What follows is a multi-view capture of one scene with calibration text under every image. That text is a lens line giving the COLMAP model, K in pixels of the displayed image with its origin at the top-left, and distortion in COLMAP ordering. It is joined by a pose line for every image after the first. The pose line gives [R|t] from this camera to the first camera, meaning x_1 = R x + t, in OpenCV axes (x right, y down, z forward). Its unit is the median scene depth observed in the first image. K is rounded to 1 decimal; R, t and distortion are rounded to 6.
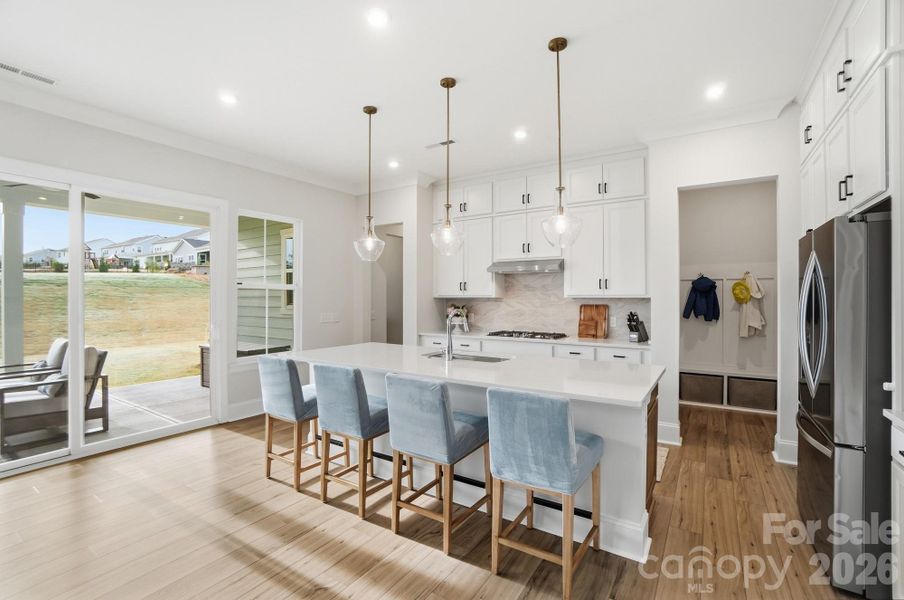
lens RADIAL K [[404.2, 0, 456.6], [0, 404.2, 299.7], [0, 0, 1]] dist [-0.038777, 0.006950]
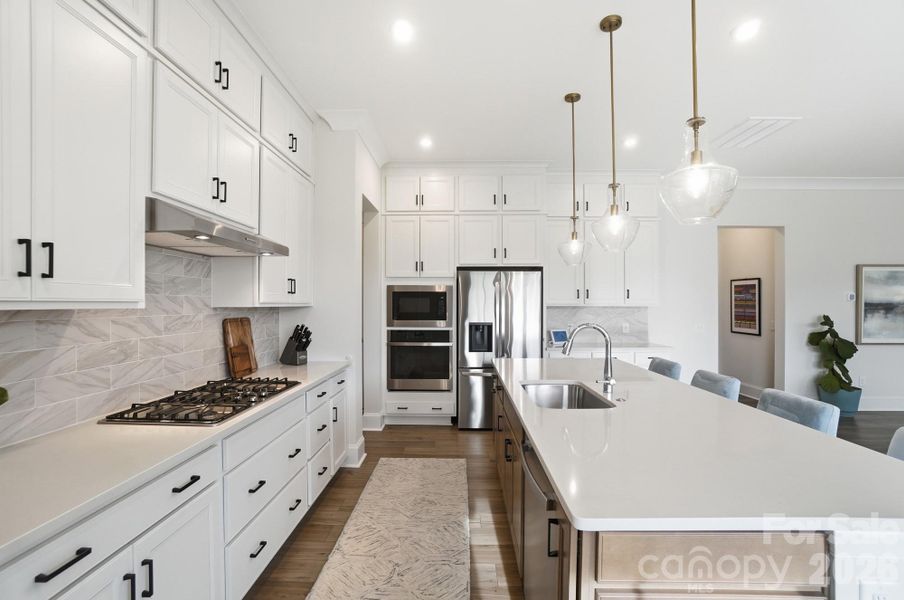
lens RADIAL K [[404.2, 0, 449.6], [0, 404.2, 304.1], [0, 0, 1]] dist [-0.038777, 0.006950]
pose [[-0.521110, -0.000173, 0.853490, -0.308270], [0.002988, 0.999993, 0.002026, -0.009458], [-0.853484, 0.003606, -0.521106, 1.017496]]
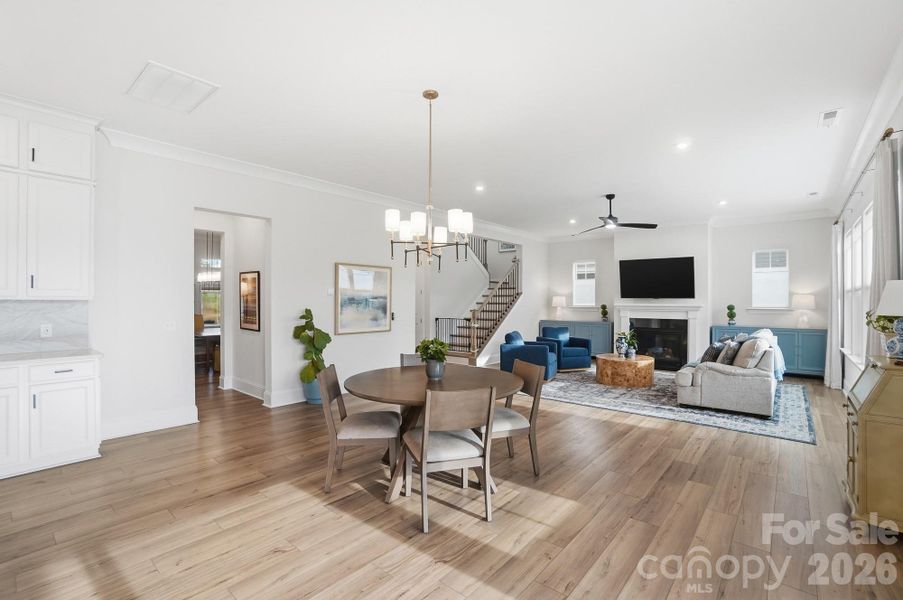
lens RADIAL K [[403.7, 0, 453.0], [0, 403.7, 299.9], [0, 0, 1]] dist [-0.038777, 0.006950]
pose [[-0.988824, -0.000754, 0.149084, -0.493468], [-0.000511, 0.999998, 0.001664, -0.001863], [-0.149086, 0.001569, -0.988823, 0.680197]]
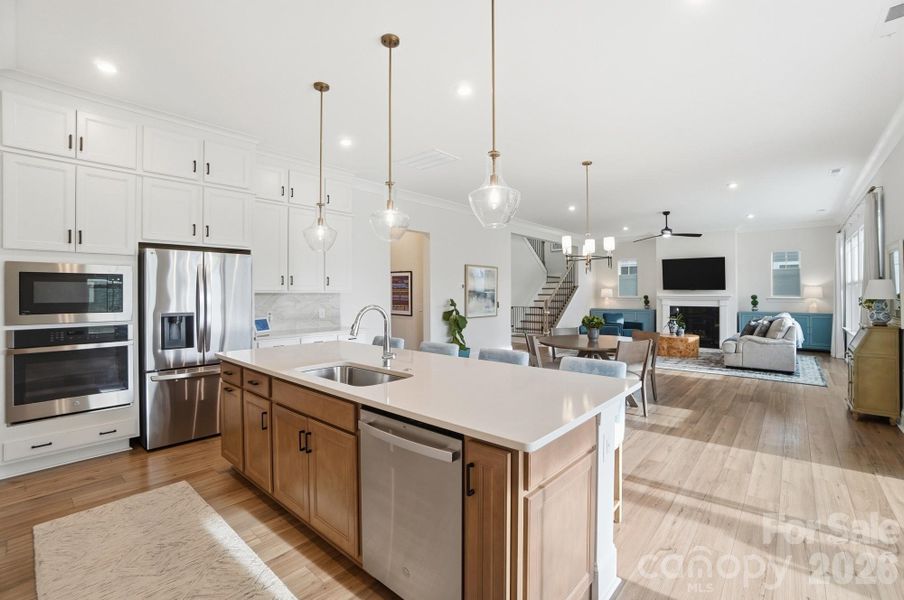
lens RADIAL K [[404.2, 0, 442.7], [0, 404.2, 291.8], [0, 0, 1]] dist [-0.038777, 0.006950]
pose [[-0.986281, 0.004598, 0.165014, -0.169866], [0.004668, 0.999989, 0.000038, -0.002691], [-0.165012, 0.000808, -0.986291, 1.121785]]
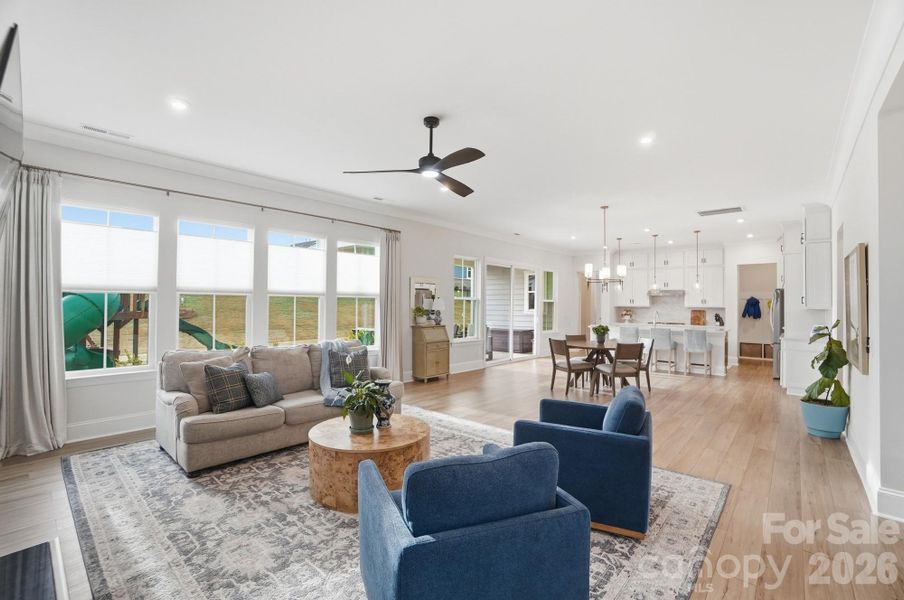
lens RADIAL K [[404.2, 0, 448.0], [0, 404.2, 307.0], [0, 0, 1]] dist [-0.038777, 0.006950]
pose [[0.987906, 0.008024, -0.154848, -0.685603], [-0.008210, 0.999966, -0.000563, 0.006557], [0.154839, 0.001828, 0.987938, -1.397611]]
